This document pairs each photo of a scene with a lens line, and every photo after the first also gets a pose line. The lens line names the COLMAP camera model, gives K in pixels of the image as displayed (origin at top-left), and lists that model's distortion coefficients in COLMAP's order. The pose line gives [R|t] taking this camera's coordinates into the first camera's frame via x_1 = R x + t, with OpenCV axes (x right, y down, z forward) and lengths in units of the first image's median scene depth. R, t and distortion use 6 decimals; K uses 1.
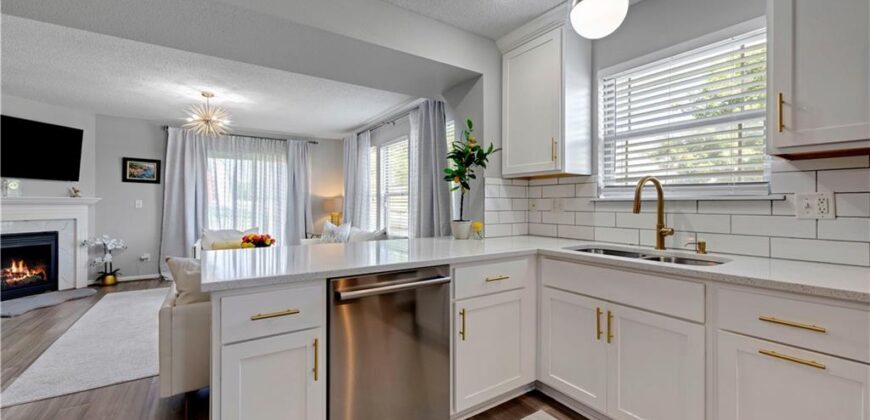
lens RADIAL K [[349.5, 0, 430.0], [0, 349.5, 201.2], [0, 0, 1]] dist [-0.003167, 0.002030]
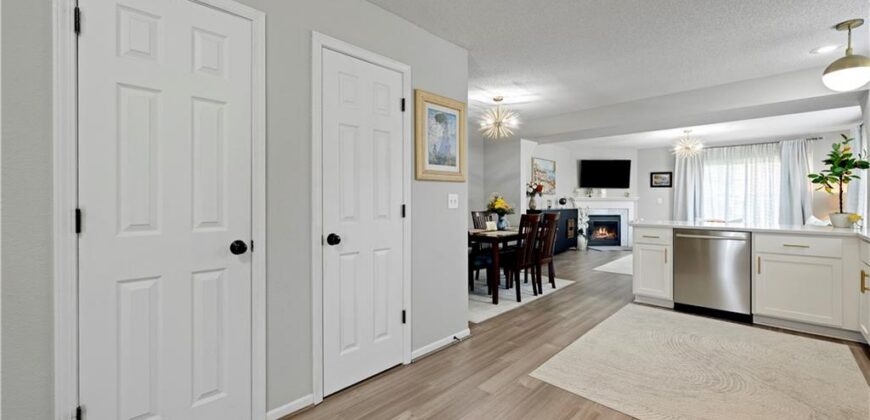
lens RADIAL K [[349.5, 0, 437.0], [0, 349.5, 202.0], [0, 0, 1]] dist [-0.003167, 0.002030]
pose [[0.222729, 0.001967, -0.974878, 0.541022], [0.008721, 0.999954, 0.004010, -0.001201], [0.974841, -0.009395, 0.222701, -0.380858]]
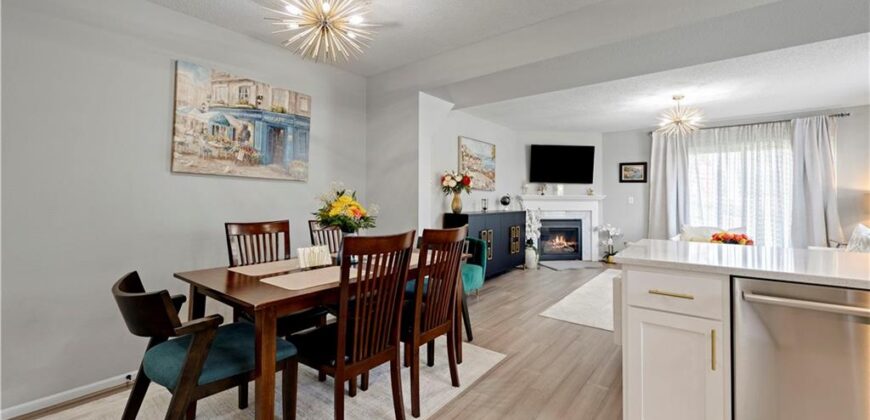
lens RADIAL K [[349.5, 0, 438.1], [0, 349.5, 194.3], [0, 0, 1]] dist [-0.003167, 0.002030]
pose [[0.322017, -0.014805, -0.946618, 0.107267], [0.005392, 0.999890, -0.013804, 0.000777], [0.946719, -0.000659, 0.322061, -0.027571]]
